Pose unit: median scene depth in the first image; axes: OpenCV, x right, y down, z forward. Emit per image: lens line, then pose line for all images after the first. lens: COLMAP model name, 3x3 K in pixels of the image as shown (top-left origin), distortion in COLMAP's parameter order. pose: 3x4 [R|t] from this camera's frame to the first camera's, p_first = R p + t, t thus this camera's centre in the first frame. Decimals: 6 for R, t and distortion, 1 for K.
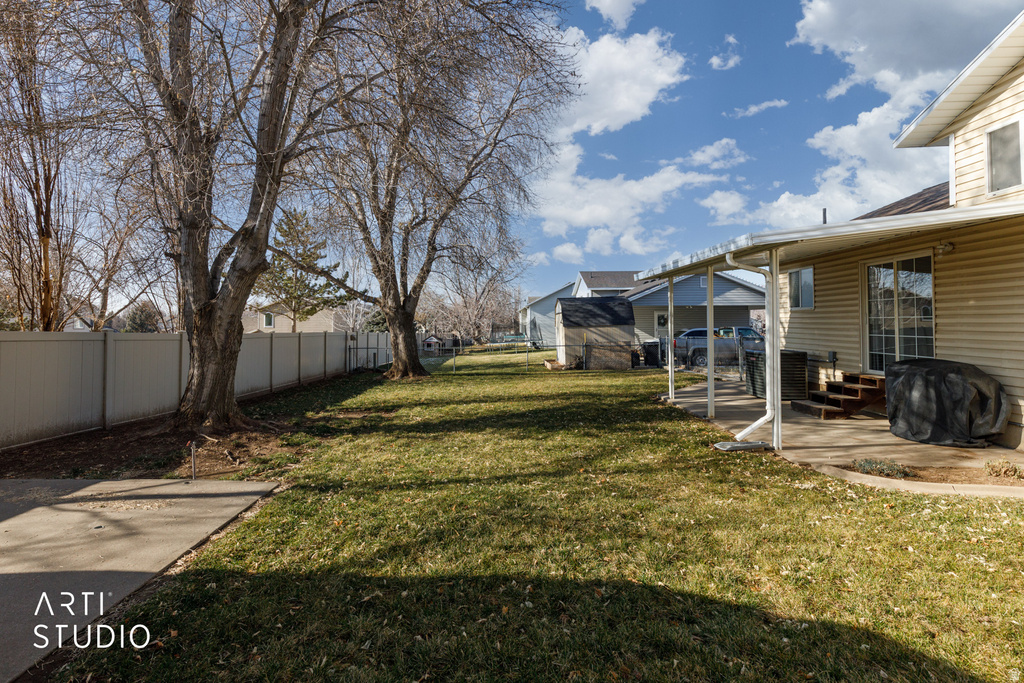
lens RADIAL K [[469.3, 0, 476.4], [0, 469.3, 313.4], [0, 0, 1]] dist [0.014803, -0.001234]
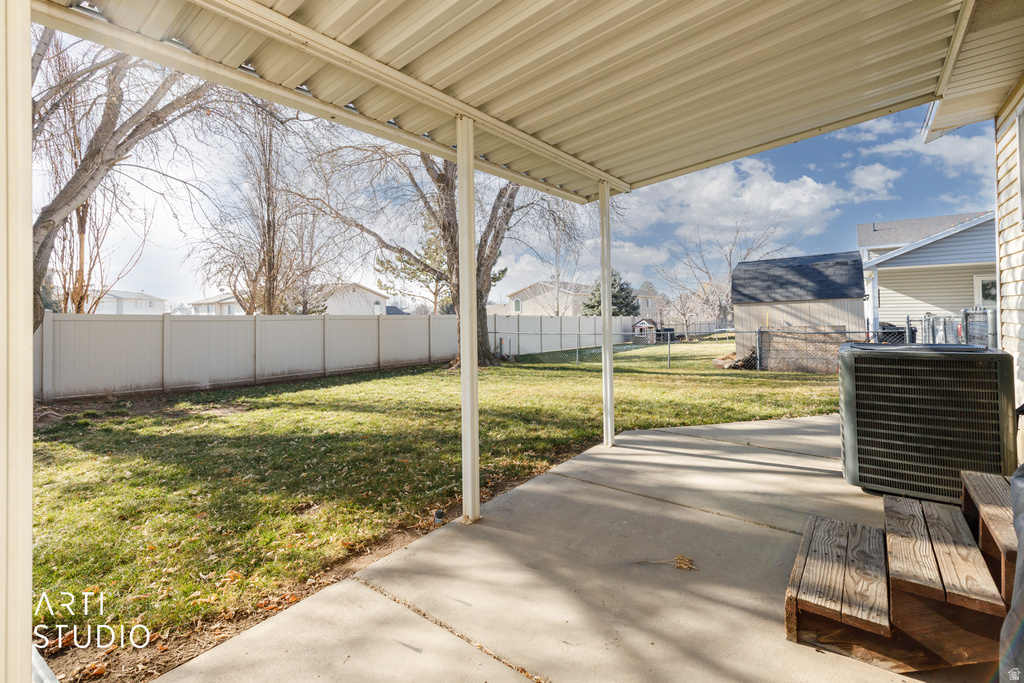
lens RADIAL K [[469.3, 0, 487.3], [0, 469.3, 300.1], [0, 0, 1]] dist [0.014803, -0.001234]
pose [[0.821628, -0.018822, -0.569713, 0.924550], [0.017650, 0.999816, -0.007577, 0.075678], [0.569751, -0.003830, 0.821808, 0.832356]]
